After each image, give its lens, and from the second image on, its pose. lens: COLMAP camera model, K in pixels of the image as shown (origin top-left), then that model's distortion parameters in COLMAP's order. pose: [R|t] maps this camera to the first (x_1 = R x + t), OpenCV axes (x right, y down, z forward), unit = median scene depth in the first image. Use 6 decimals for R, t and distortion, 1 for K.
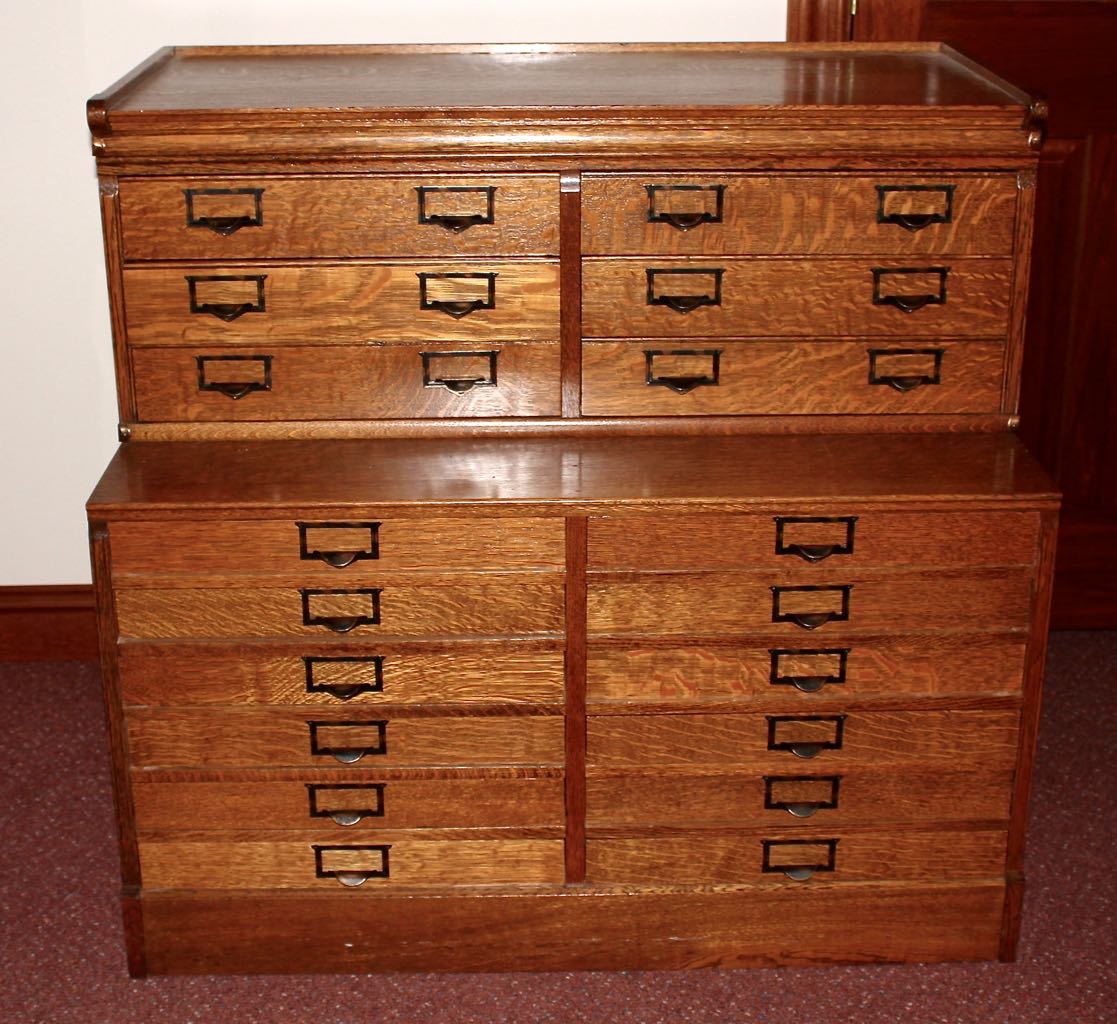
lens RADIAL K [[1850.8, 0, 565.5], [0, 1850.8, 516.4], [0, 0, 1]] dist [-0.103236, 0.000000]
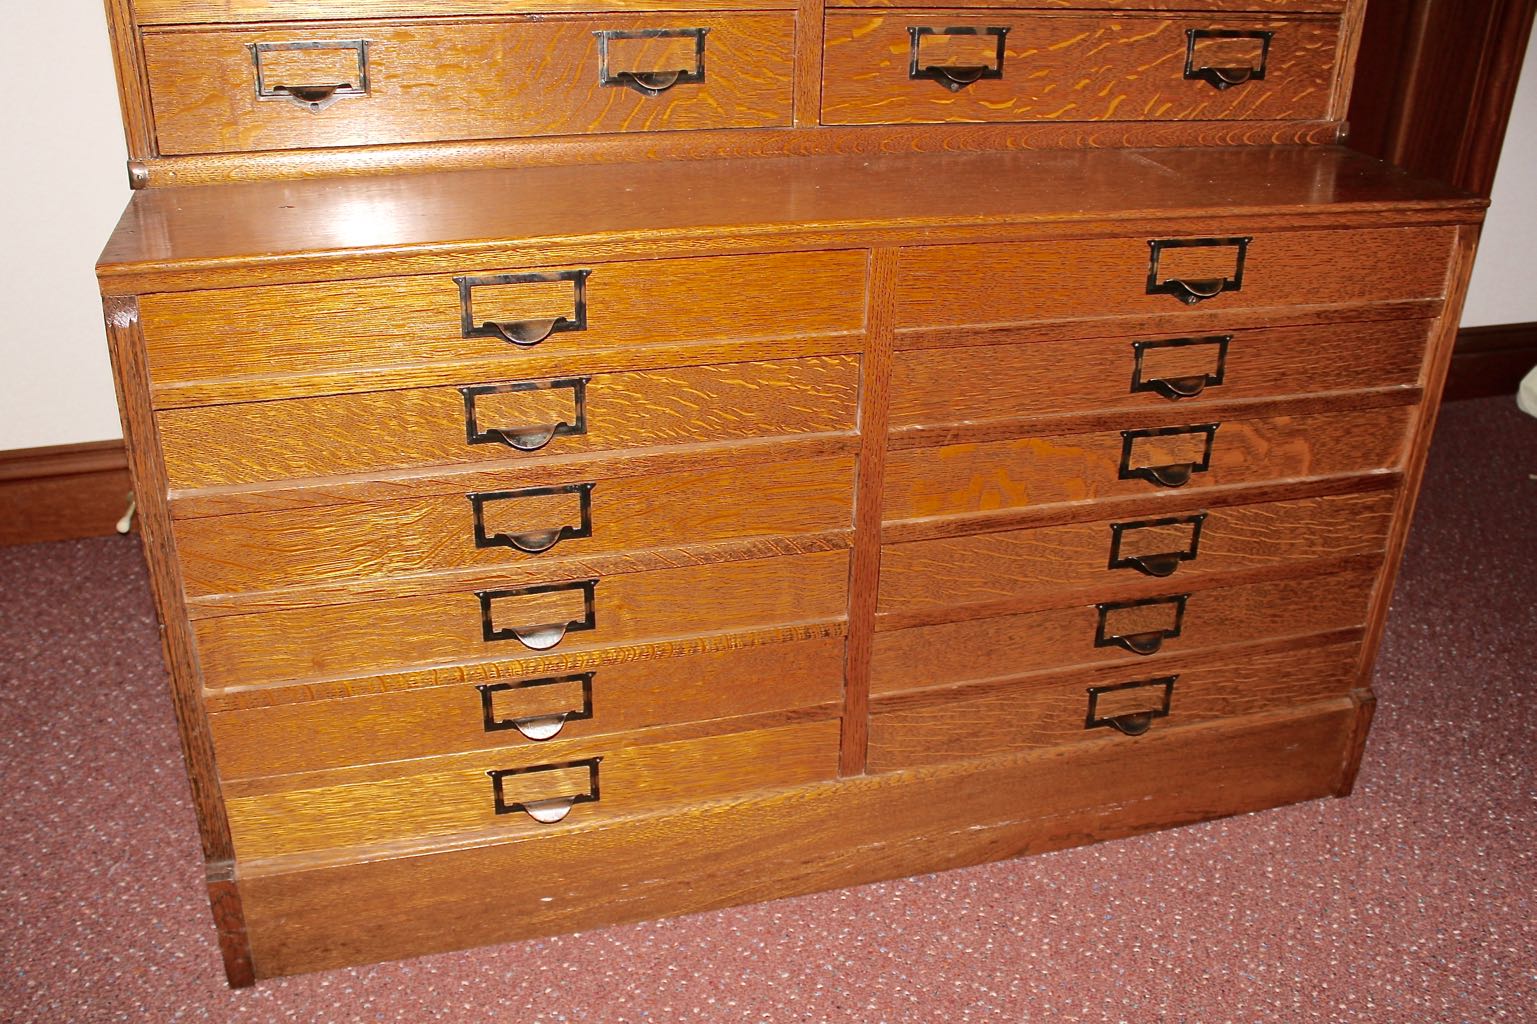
lens RADIAL K [[1393.5, 0, 756.5], [0, 1393.5, 522.4], [0, 0, 1]] dist [-0.104052, 0.000000]
pose [[0.969820, -0.085805, 0.228226, -0.153324], [0.064102, 0.992832, 0.100877, 0.042504], [-0.235245, -0.083202, 0.968368, 0.495661]]
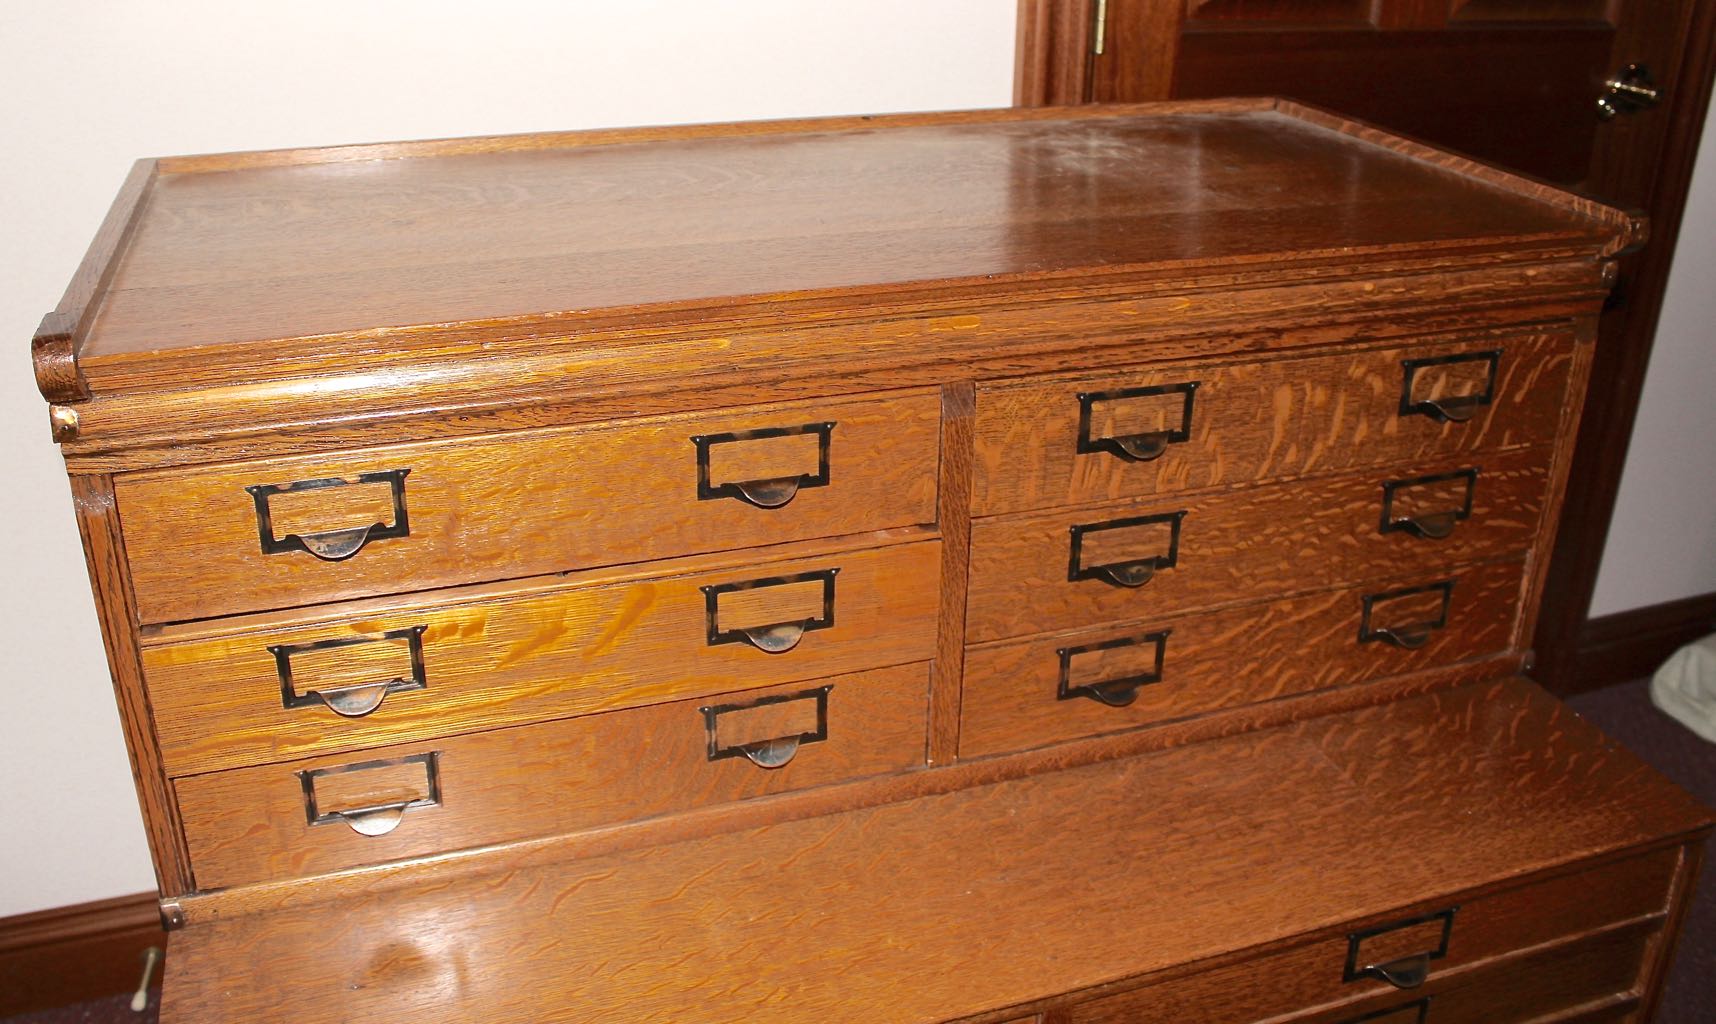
lens RADIAL K [[1491.5, 0, 812.3], [0, 1491.5, 460.9], [0, 0, 1]] dist [-0.128279, 0.027931]
pose [[0.958235, -0.107551, 0.264987, -0.162122], [0.102364, 0.994188, 0.033351, -0.179770], [-0.267034, -0.004833, 0.963675, 0.556938]]
